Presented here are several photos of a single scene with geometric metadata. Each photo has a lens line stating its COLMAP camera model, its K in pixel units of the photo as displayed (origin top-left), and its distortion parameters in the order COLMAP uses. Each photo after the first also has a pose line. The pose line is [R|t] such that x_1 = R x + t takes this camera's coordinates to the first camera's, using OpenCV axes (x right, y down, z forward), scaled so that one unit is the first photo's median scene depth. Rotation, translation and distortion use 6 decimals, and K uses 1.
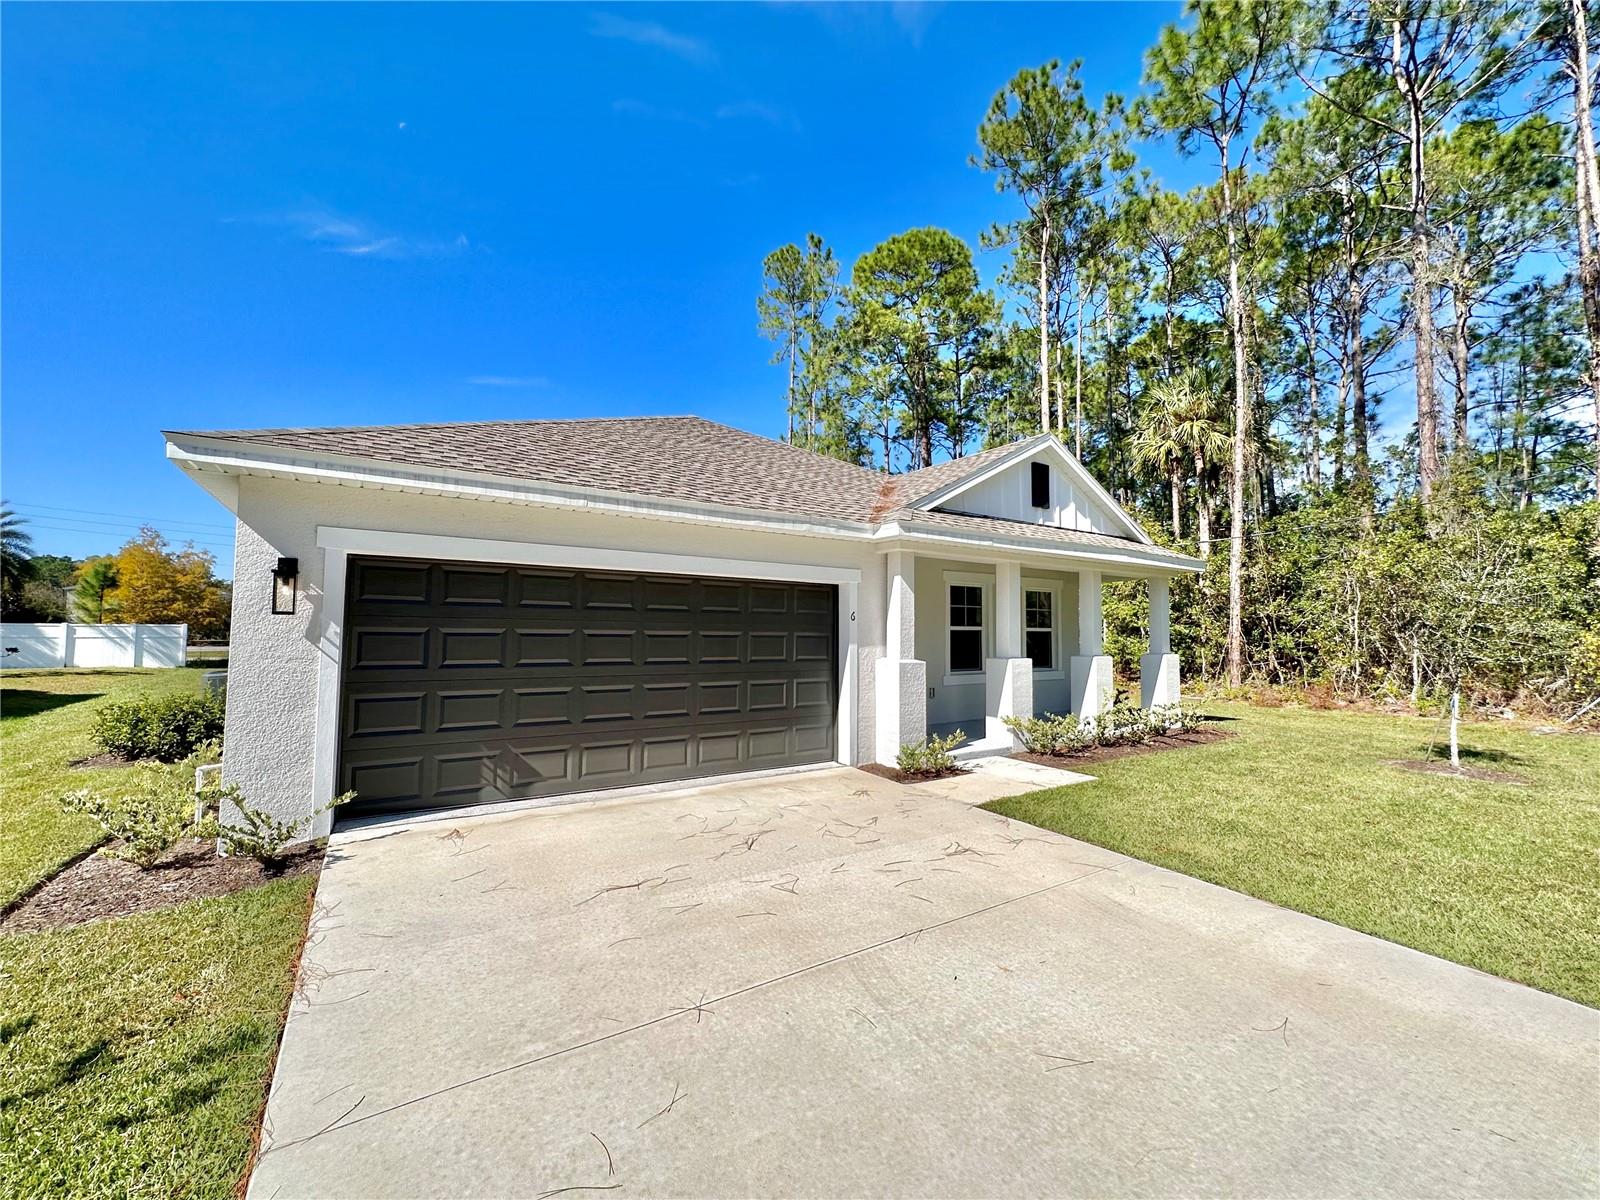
lens RADIAL K [[651.4, 0, 800.5], [0, 651.4, 594.3], [0, 0, 1]] dist [-0.000643, 0.000200]
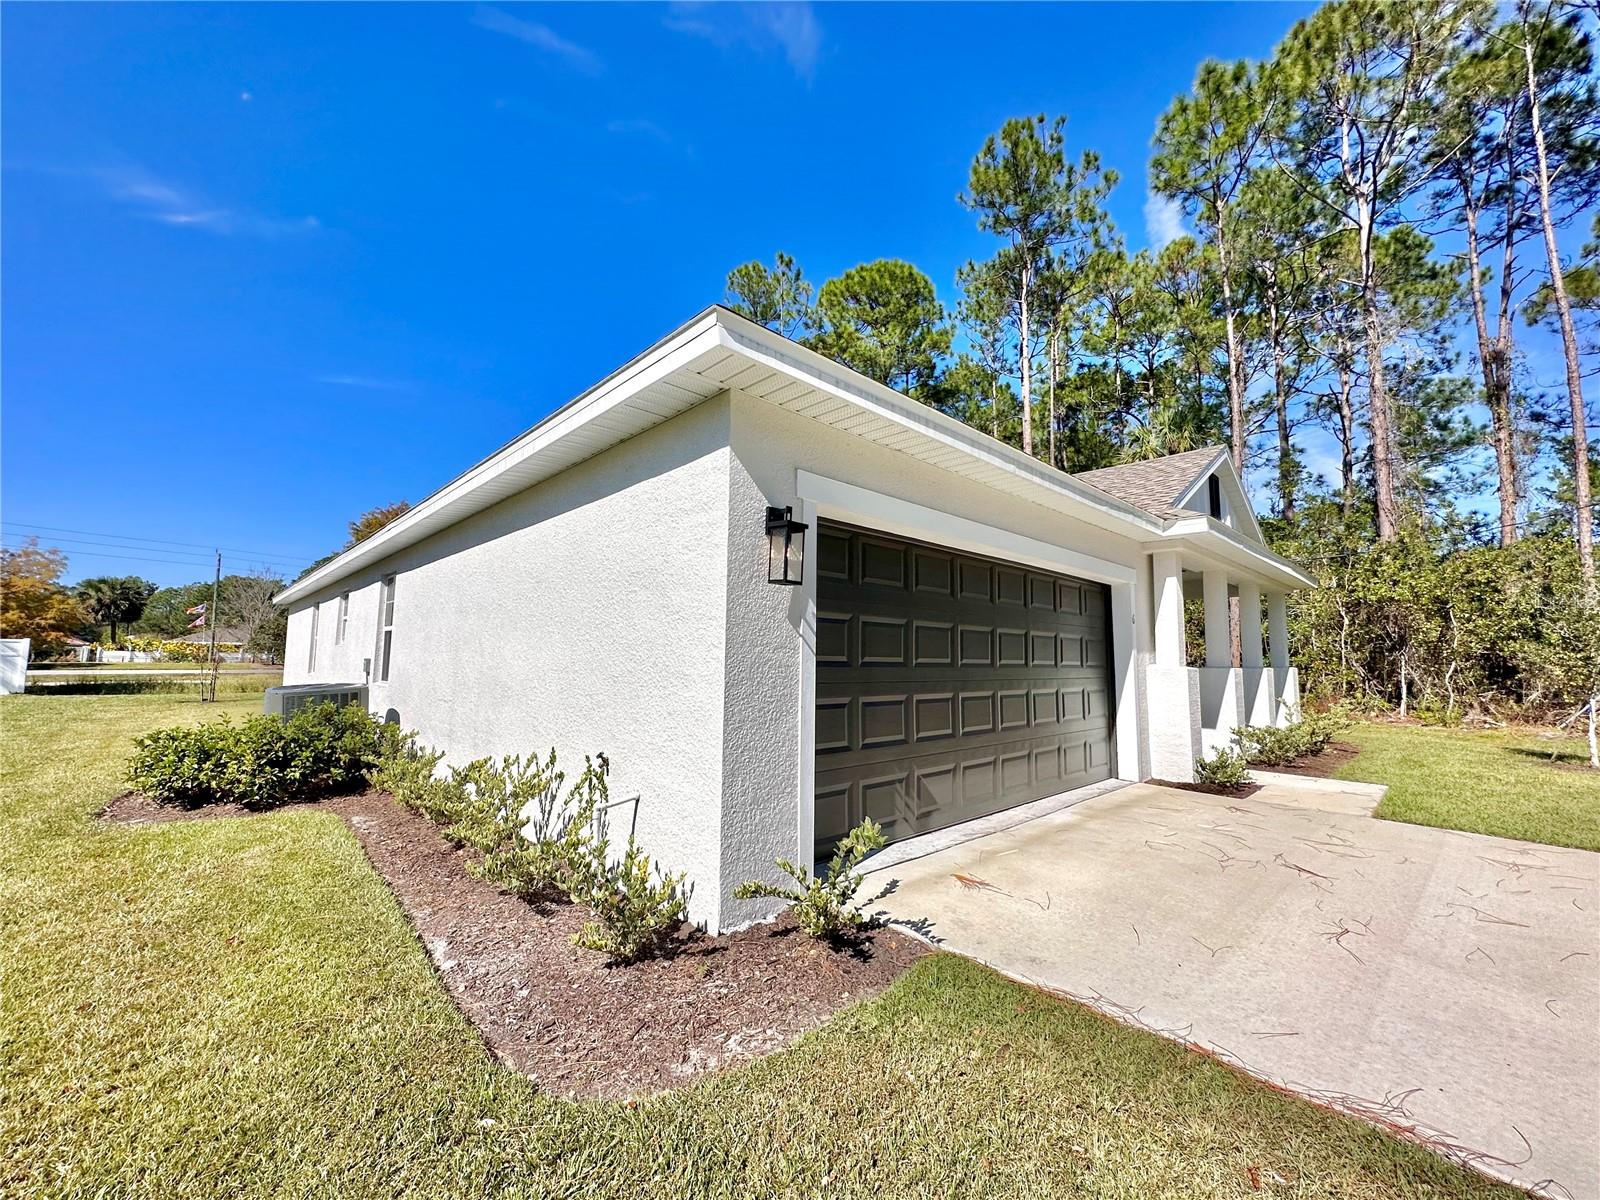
lens RADIAL K [[648.2, 0, 800.0], [0, 648.2, 600.0], [0, 0, 1]] dist [0.002115, 0.000113]
pose [[0.982092, 0.019931, 0.187346, -0.508523], [-0.013570, 0.999289, -0.035172, 0.040708], [-0.187914, 0.032000, 0.981664, 0.164971]]
